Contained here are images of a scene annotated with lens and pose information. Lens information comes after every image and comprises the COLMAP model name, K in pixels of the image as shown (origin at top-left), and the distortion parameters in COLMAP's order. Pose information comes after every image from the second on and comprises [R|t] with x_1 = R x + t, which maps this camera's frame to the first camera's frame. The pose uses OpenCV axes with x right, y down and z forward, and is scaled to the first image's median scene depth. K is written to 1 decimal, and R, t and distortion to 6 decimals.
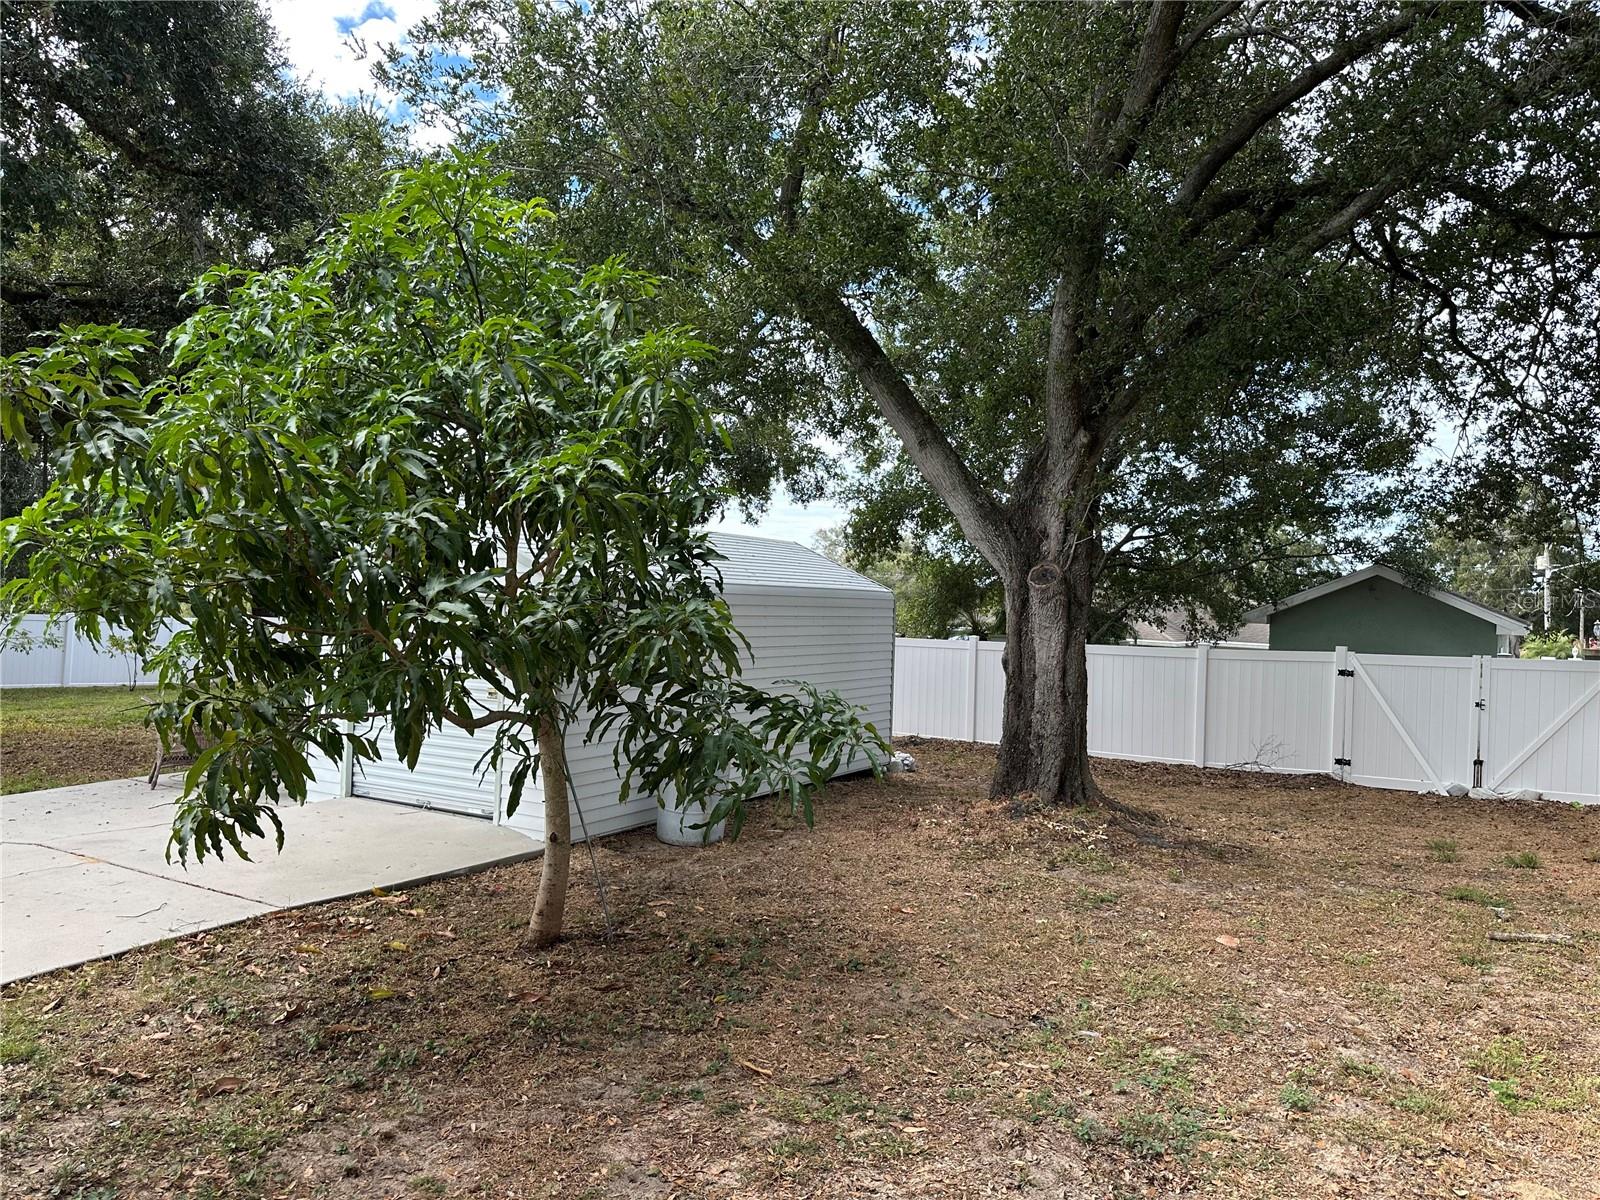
lens RADIAL K [[1123.6, 0, 798.4], [0, 1123.6, 604.4], [0, 0, 1]] dist [0.060437, -0.073331]
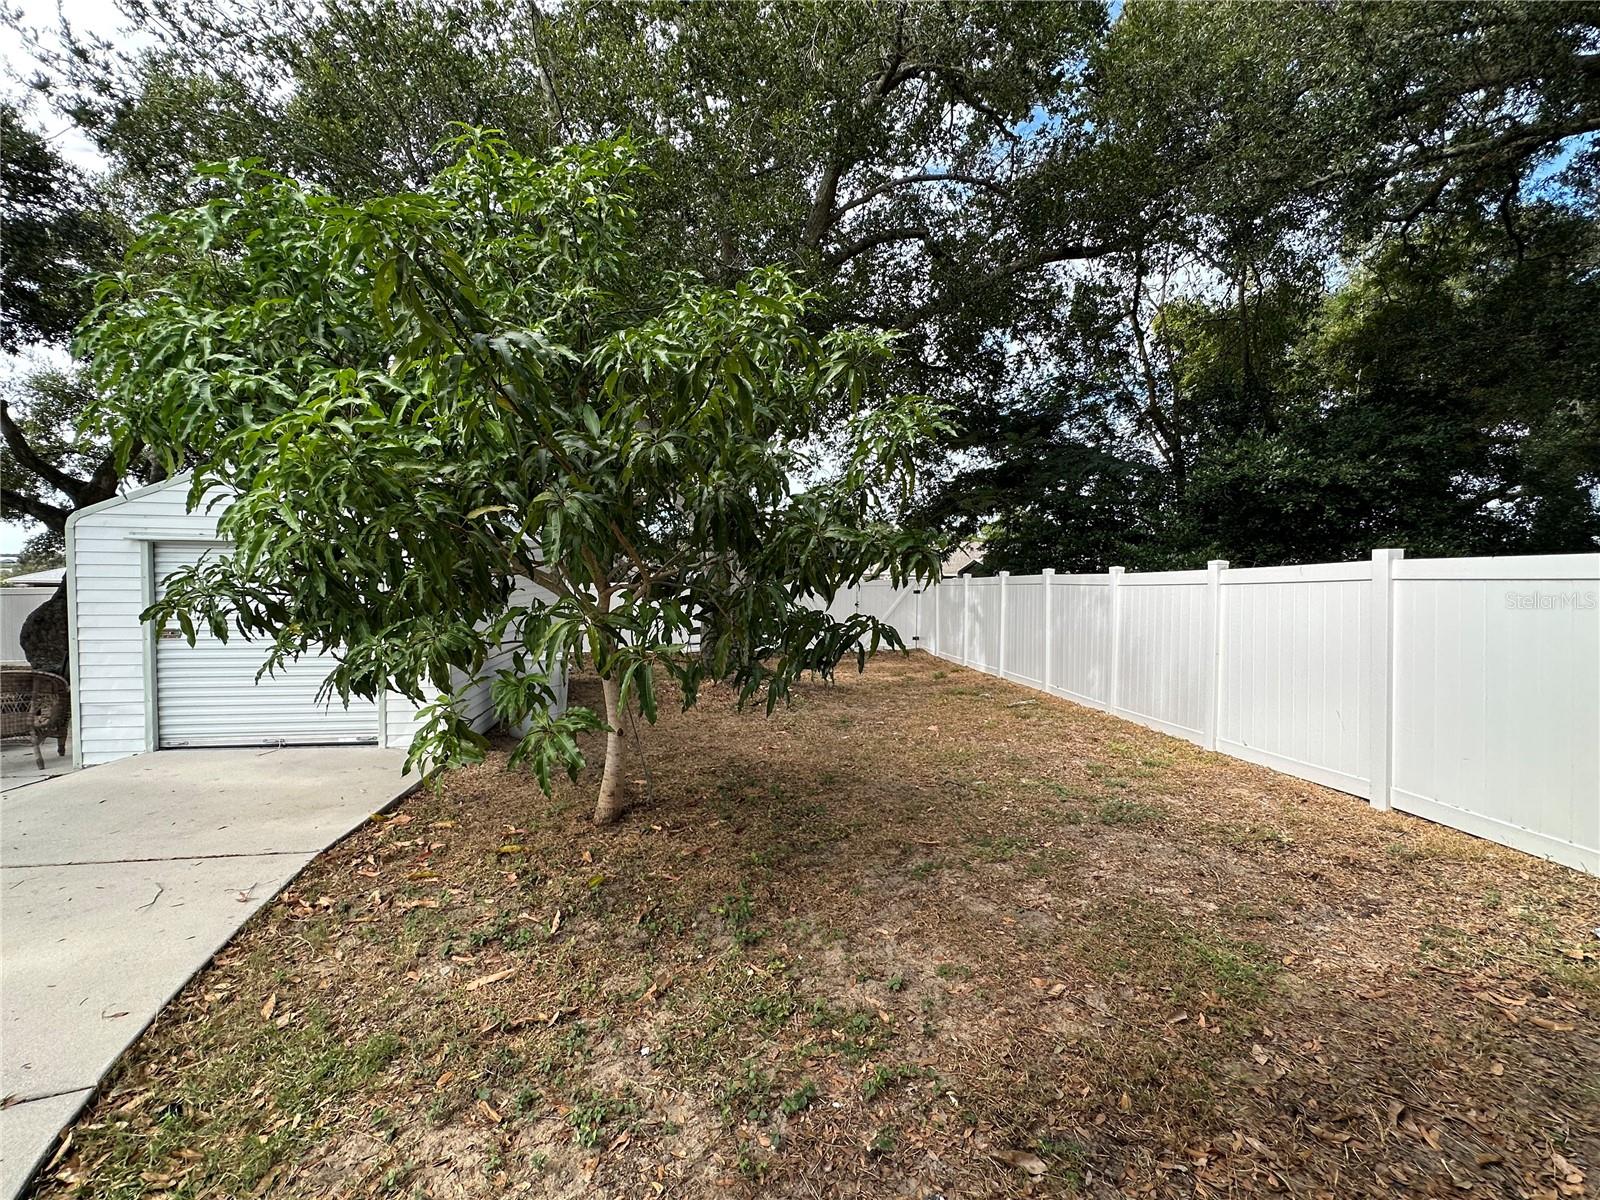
lens RADIAL K [[714.9, 0, 802.2], [0, 714.9, 604.2], [0, 0, 1]] dist [0.003425, 0.000128]
pose [[0.763316, -0.047453, 0.644281, -0.568084], [0.016581, 0.998409, 0.053891, 0.038883], [-0.645813, -0.030453, 0.762888, 0.314850]]
